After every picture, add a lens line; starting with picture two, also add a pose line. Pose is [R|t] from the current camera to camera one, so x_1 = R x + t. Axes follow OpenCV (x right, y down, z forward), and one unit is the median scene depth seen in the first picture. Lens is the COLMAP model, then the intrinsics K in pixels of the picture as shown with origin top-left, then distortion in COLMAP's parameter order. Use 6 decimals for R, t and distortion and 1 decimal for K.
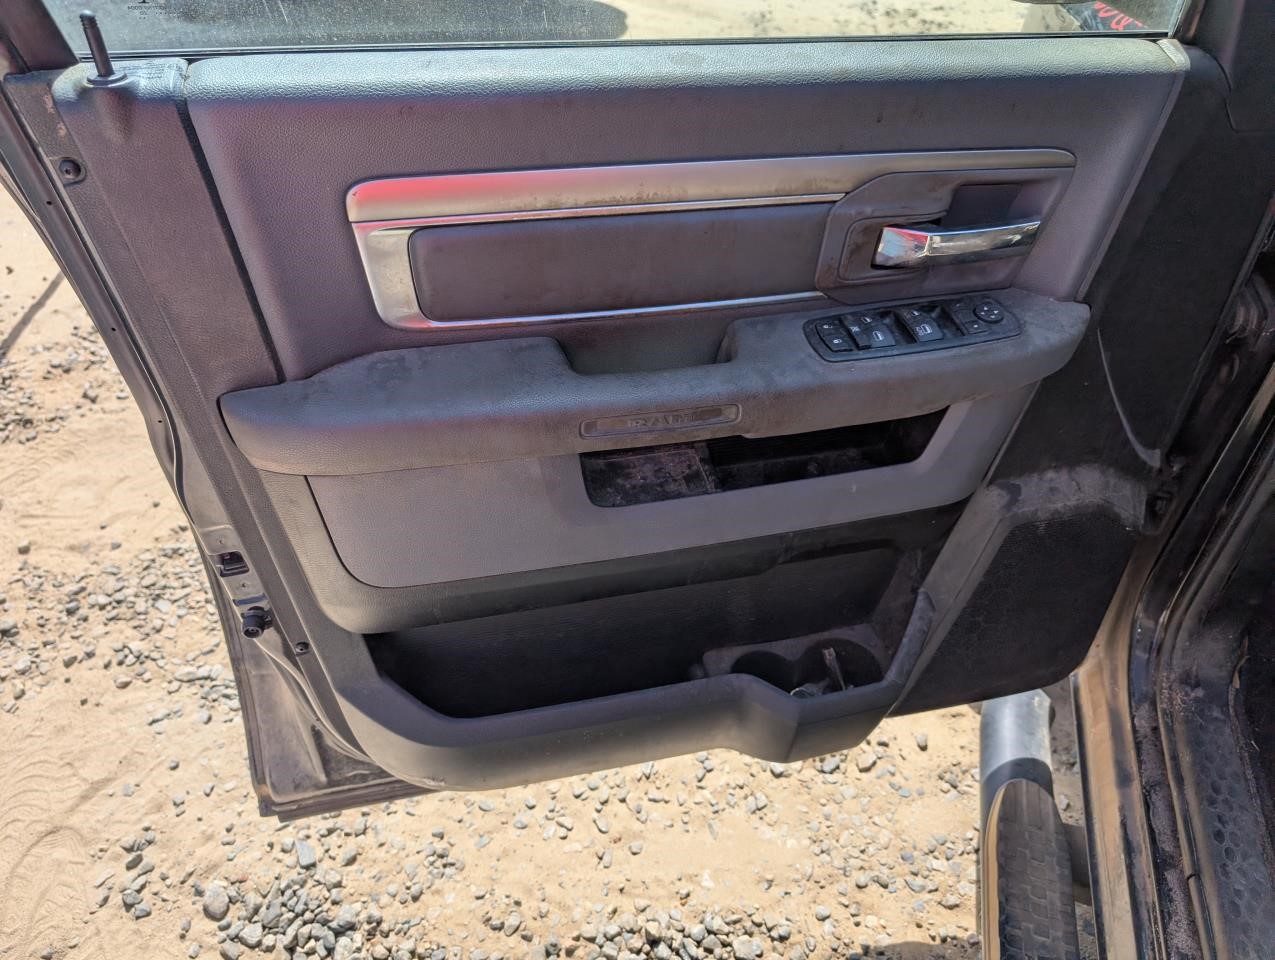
lens RADIAL K [[962.3, 0, 633.3], [0, 962.3, 483.5], [0, 0, 1]] dist [-0.015684, 0.011668]
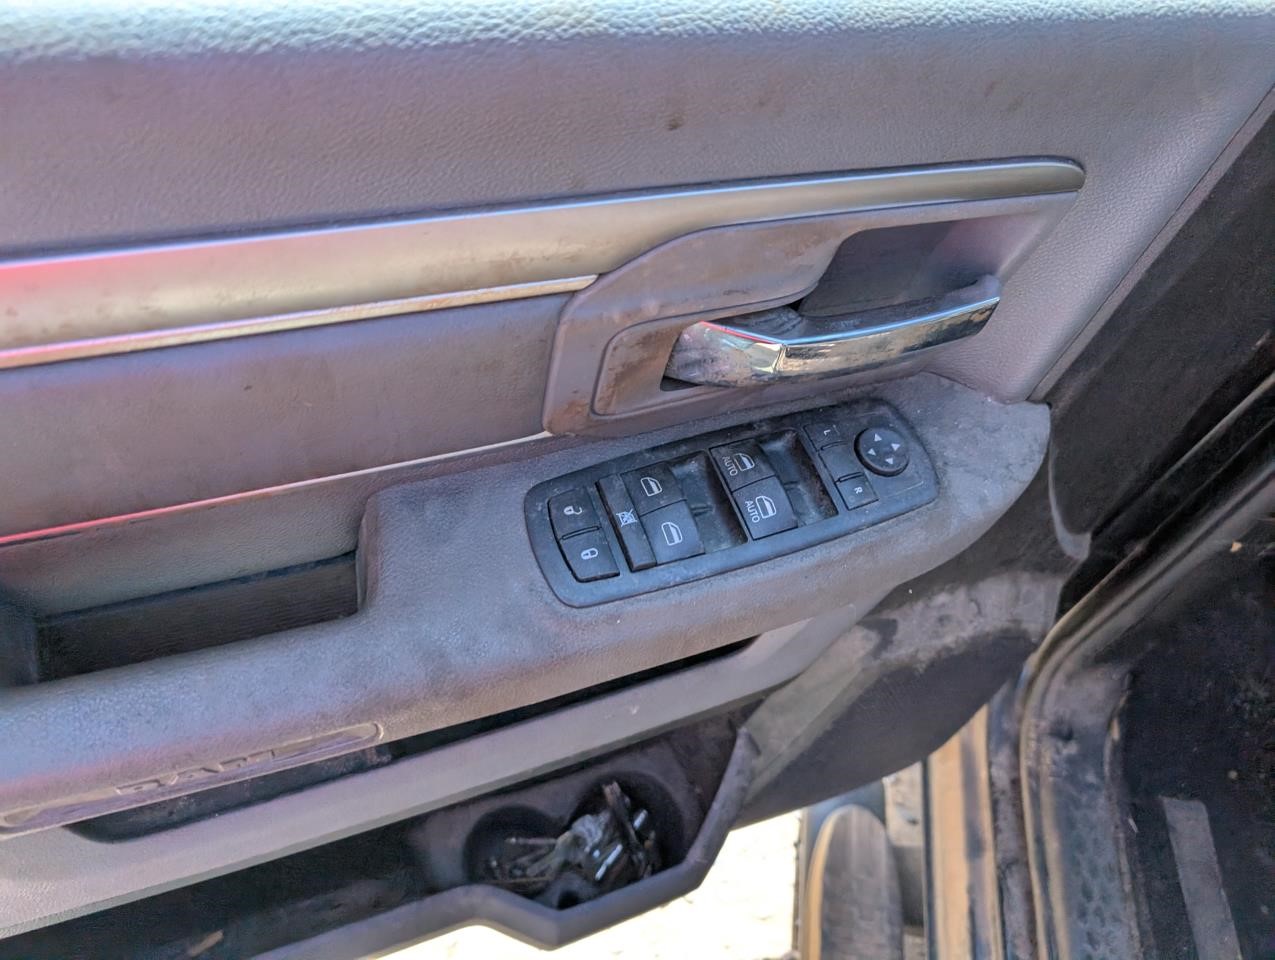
lens RADIAL K [[962.3, 0, 641.0], [0, 962.3, 480.4], [0, 0, 1]] dist [-0.015684, 0.011668]
pose [[0.983969, -0.034918, 0.174886, 0.117036], [-0.010480, 0.967627, 0.252165, -0.231611], [-0.178030, -0.249956, 0.951750, 0.411298]]
